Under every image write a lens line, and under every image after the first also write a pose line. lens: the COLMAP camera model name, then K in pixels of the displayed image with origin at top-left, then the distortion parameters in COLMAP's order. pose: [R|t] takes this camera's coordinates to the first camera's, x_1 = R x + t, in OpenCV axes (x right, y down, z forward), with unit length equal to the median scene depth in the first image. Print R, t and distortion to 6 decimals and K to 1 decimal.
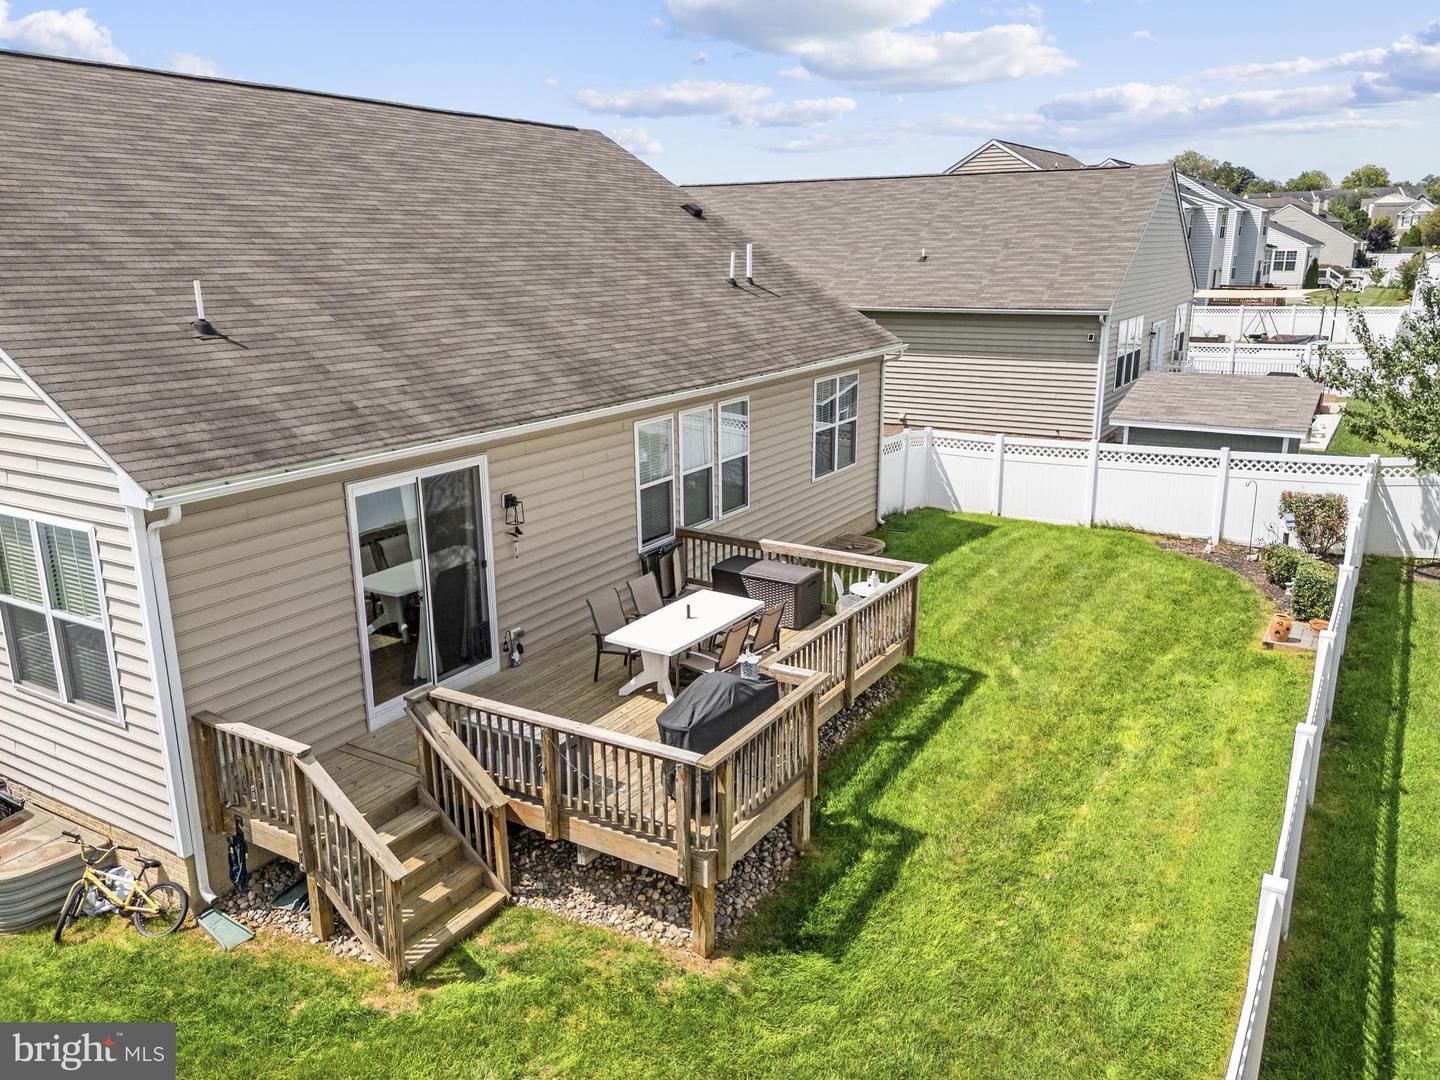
lens RADIAL K [[1104.5, 0, 718.7], [0, 1104.5, 530.2], [0, 0, 1]] dist [0.076446, -0.073924]
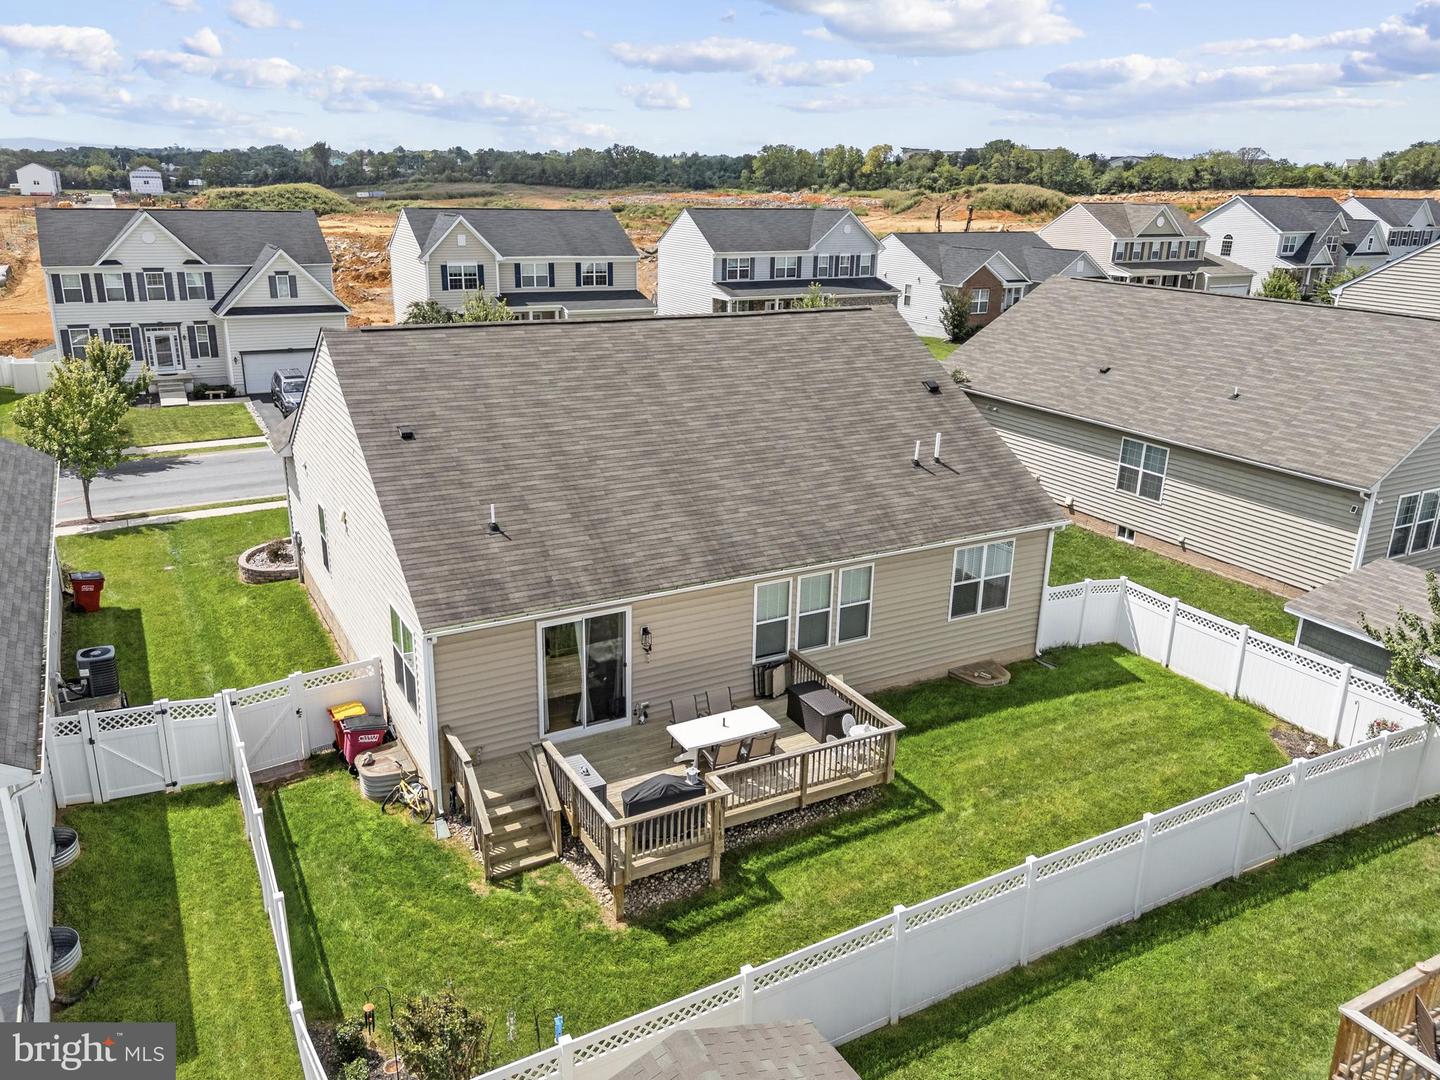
lens RADIAL K [[1104.5, 0, 718.7], [0, 1104.5, 530.2], [0, 0, 1]] dist [0.076446, -0.073924]
pose [[0.869106, 0.178822, -0.461170, 0.725345], [-0.150653, 0.983762, 0.097546, -0.395560], [0.471125, -0.015301, 0.881933, -0.487605]]
